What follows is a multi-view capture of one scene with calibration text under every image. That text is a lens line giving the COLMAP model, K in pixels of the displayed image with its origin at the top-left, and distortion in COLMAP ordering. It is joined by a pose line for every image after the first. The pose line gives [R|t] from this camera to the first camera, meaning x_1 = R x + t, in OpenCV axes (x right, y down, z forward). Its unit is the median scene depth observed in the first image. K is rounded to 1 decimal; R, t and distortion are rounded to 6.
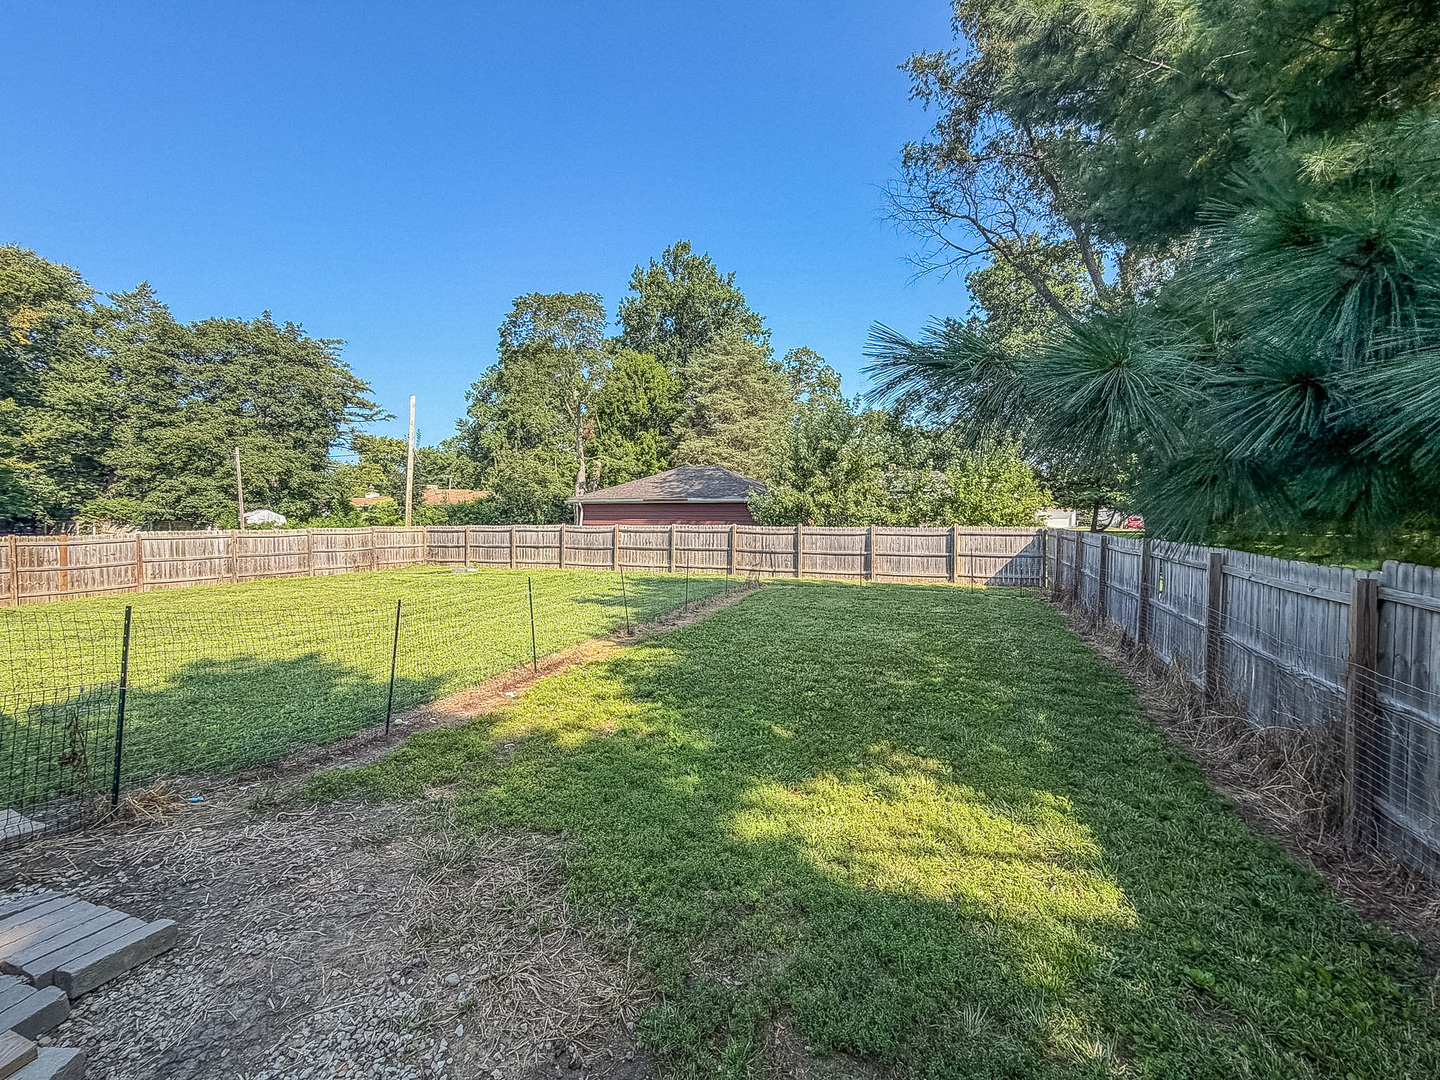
lens RADIAL K [[589.2, 0, 720.0], [0, 589.2, 540.0], [0, 0, 1]] dist [0.000543, 0.000051]
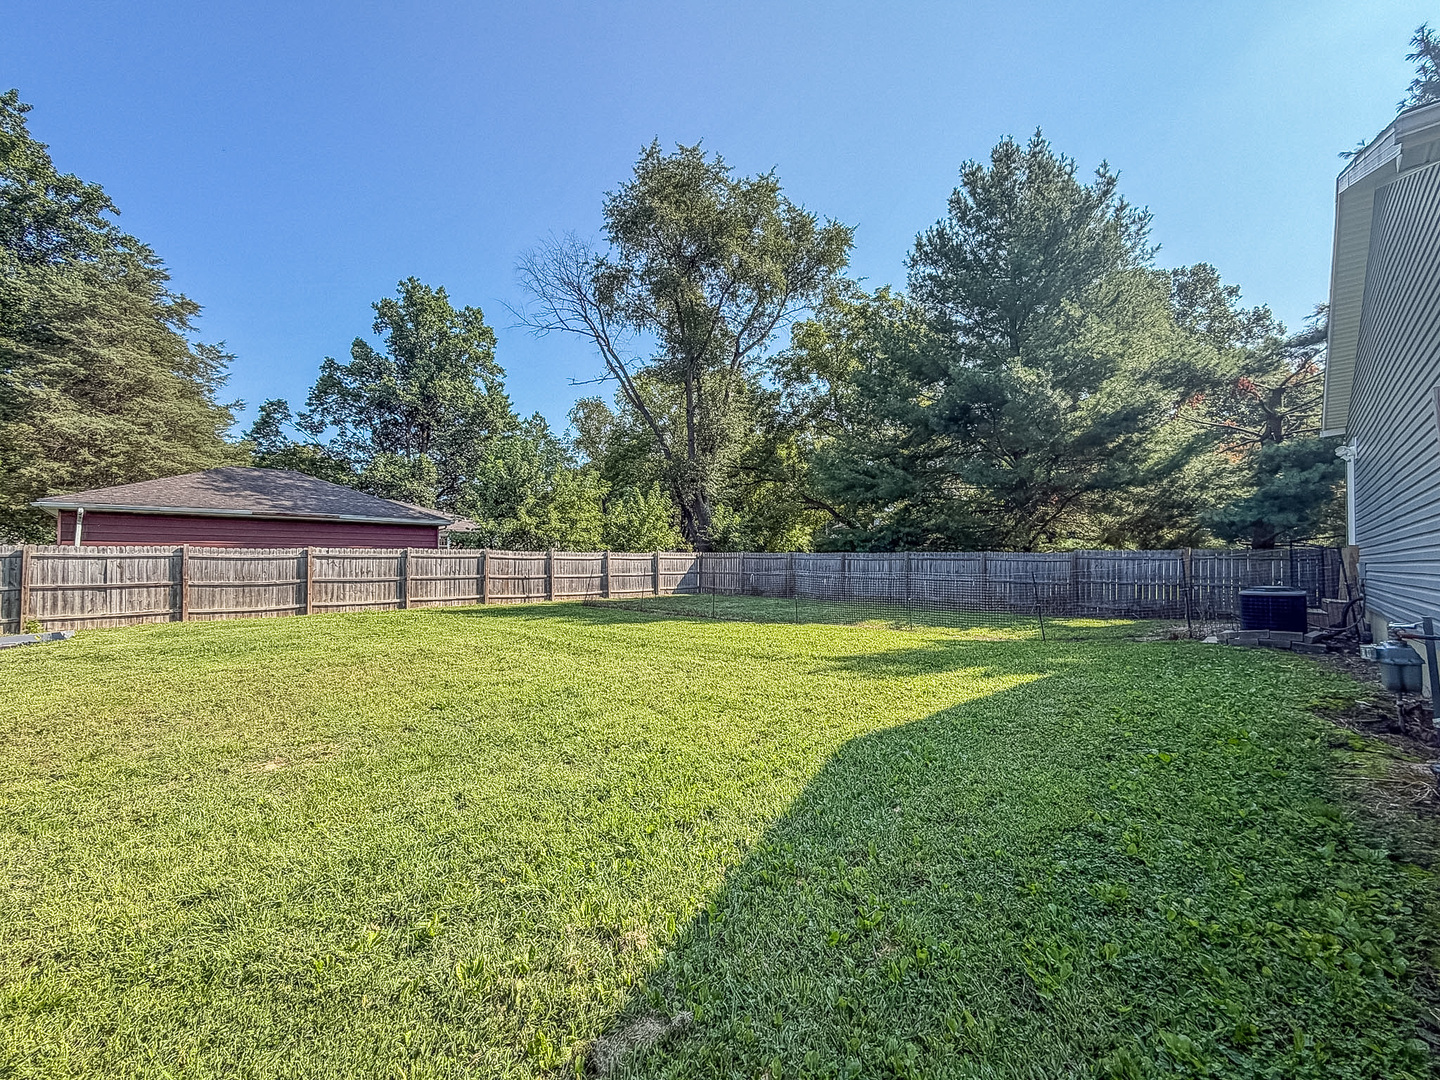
lens RADIAL K [[589.2, 0, 720.0], [0, 589.2, 540.0], [0, 0, 1]] dist [0.000543, 0.000051]
pose [[0.382815, 0.020125, 0.923606, -0.632924], [0.013184, 0.999542, -0.027244, -0.010406], [-0.923731, 0.022607, 0.382374, 0.292462]]
